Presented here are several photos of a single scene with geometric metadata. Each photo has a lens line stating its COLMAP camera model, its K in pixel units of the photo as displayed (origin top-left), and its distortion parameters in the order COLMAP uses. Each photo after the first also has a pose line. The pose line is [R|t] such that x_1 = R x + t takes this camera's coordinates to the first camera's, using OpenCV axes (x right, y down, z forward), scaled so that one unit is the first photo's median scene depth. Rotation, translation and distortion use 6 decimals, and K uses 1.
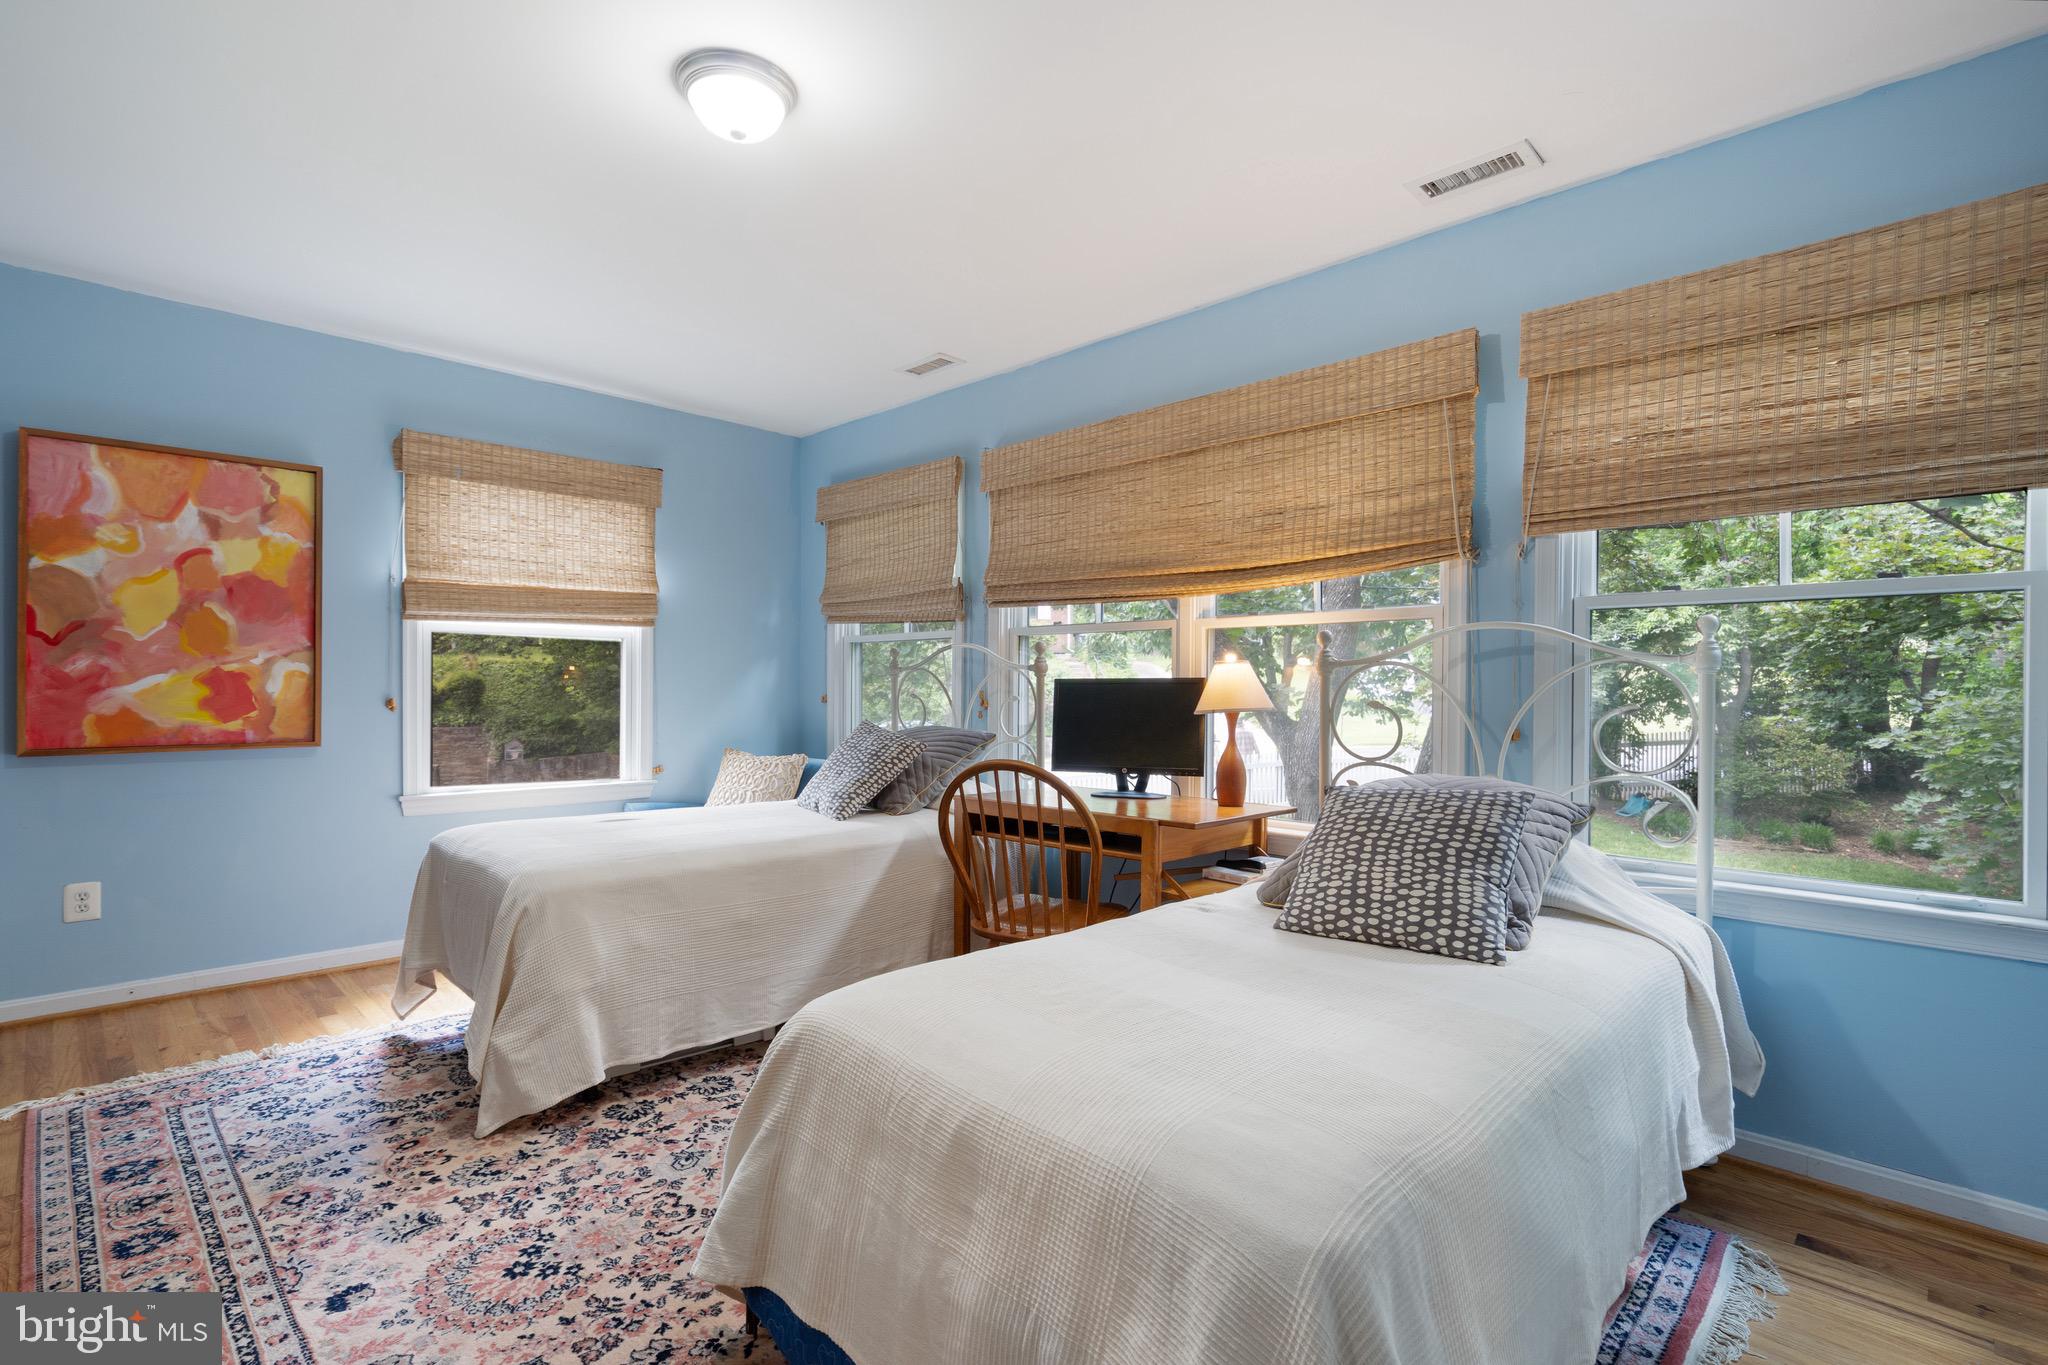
lens RADIAL K [[936.5, 0, 1018.9], [0, 936.5, 683.5], [0, 0, 1]] dist [-0.001536, 0.002252]
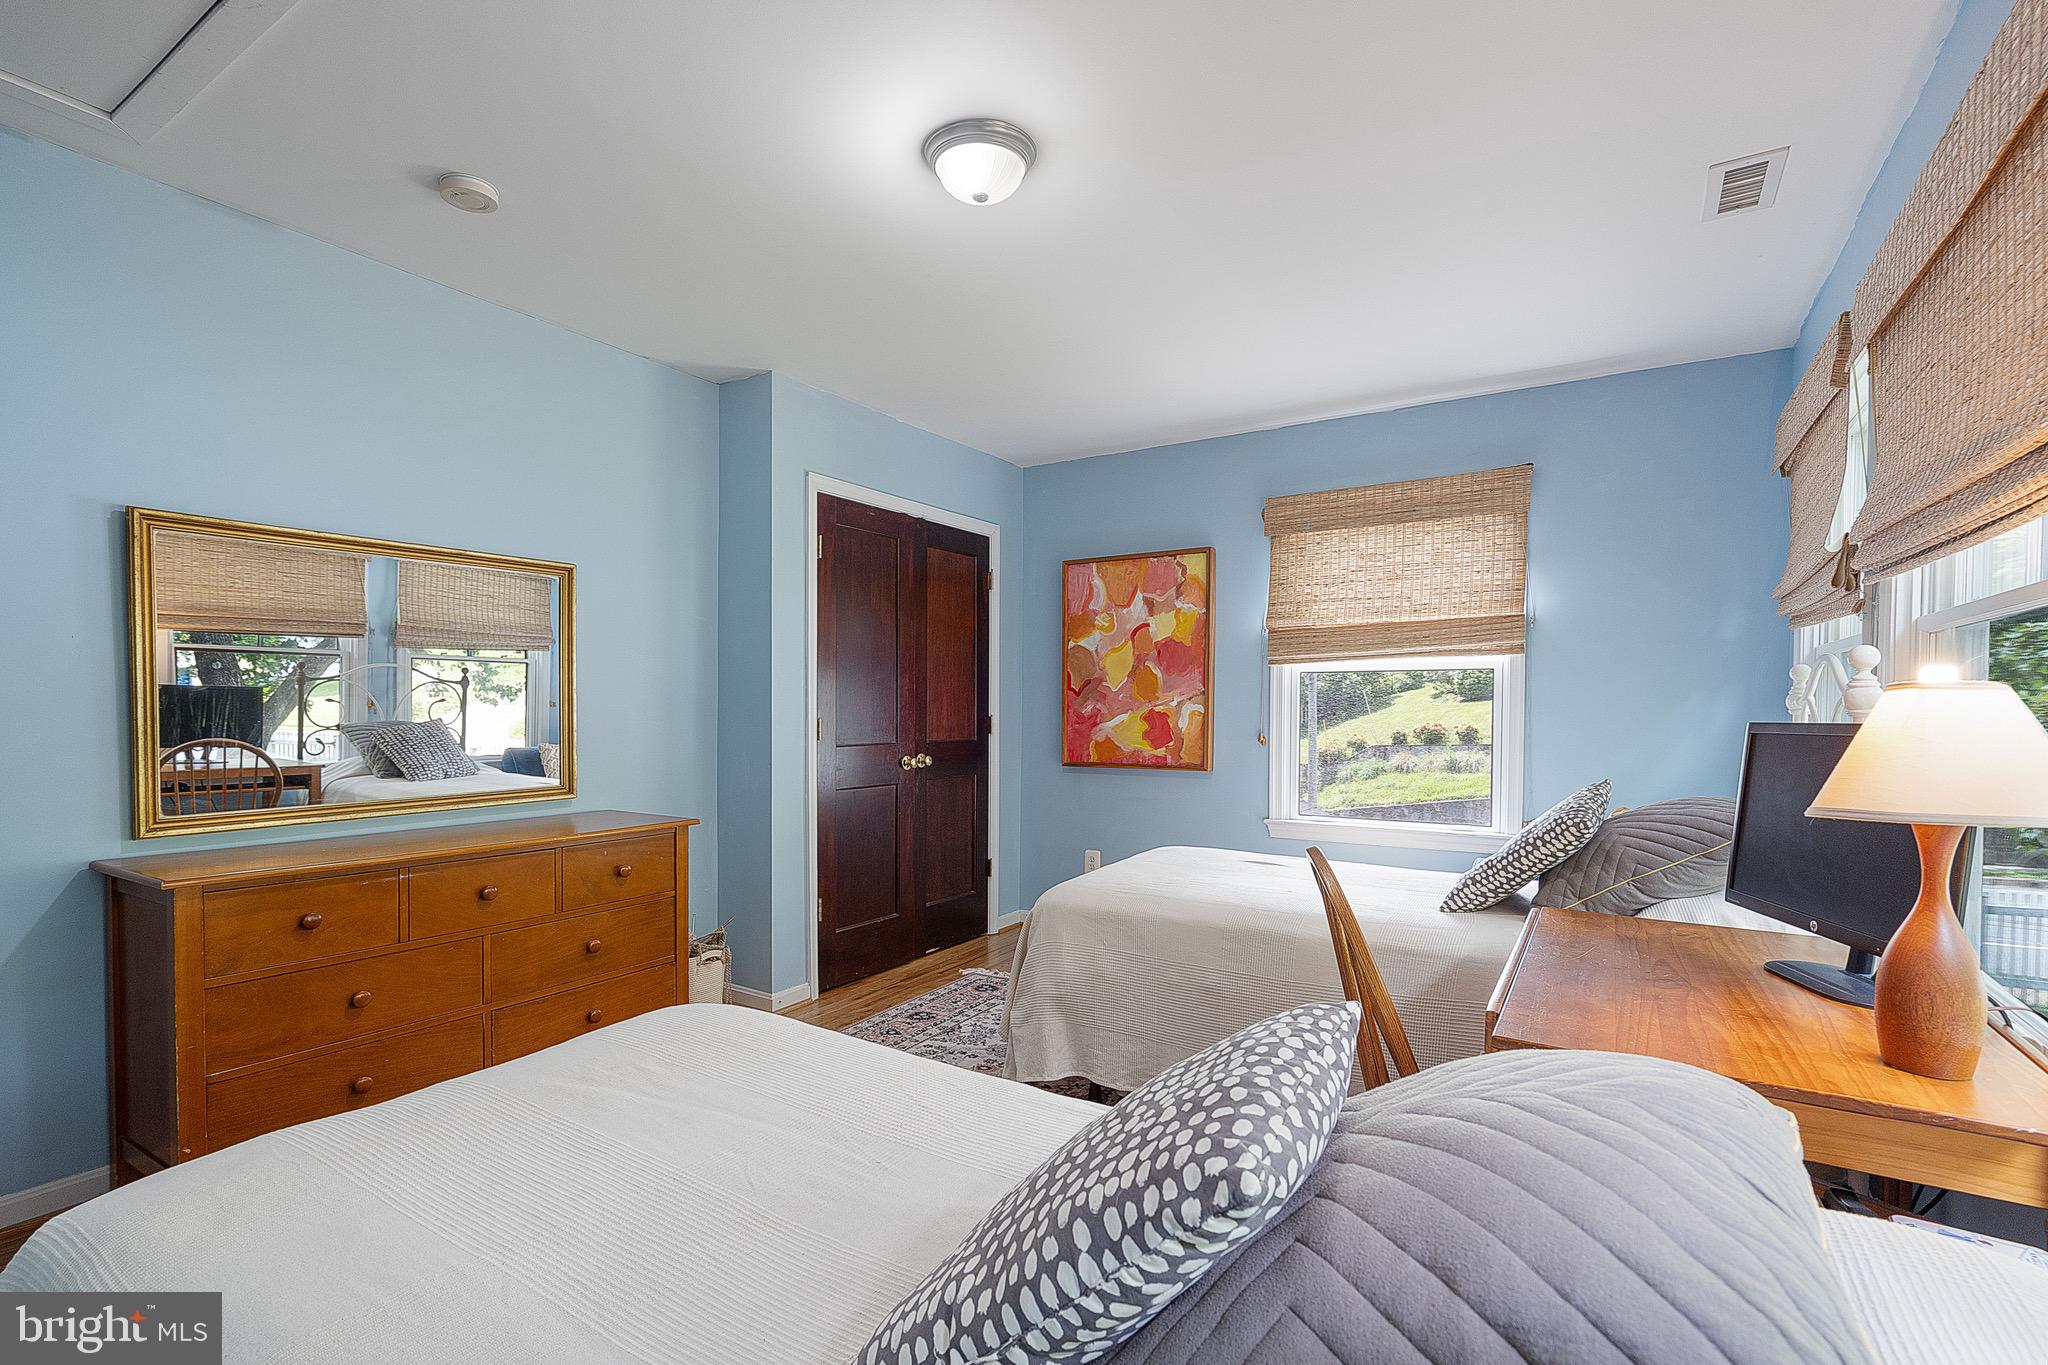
lens RADIAL K [[936.5, 0, 1000.3], [0, 936.5, 731.4], [0, 0, 1]] dist [-0.001536, 0.002252]
pose [[0.229797, 0.018128, -0.973070, 0.424658], [0.003744, 0.999803, 0.019510, -0.011649], [0.973231, -0.008126, 0.229684, 0.463897]]
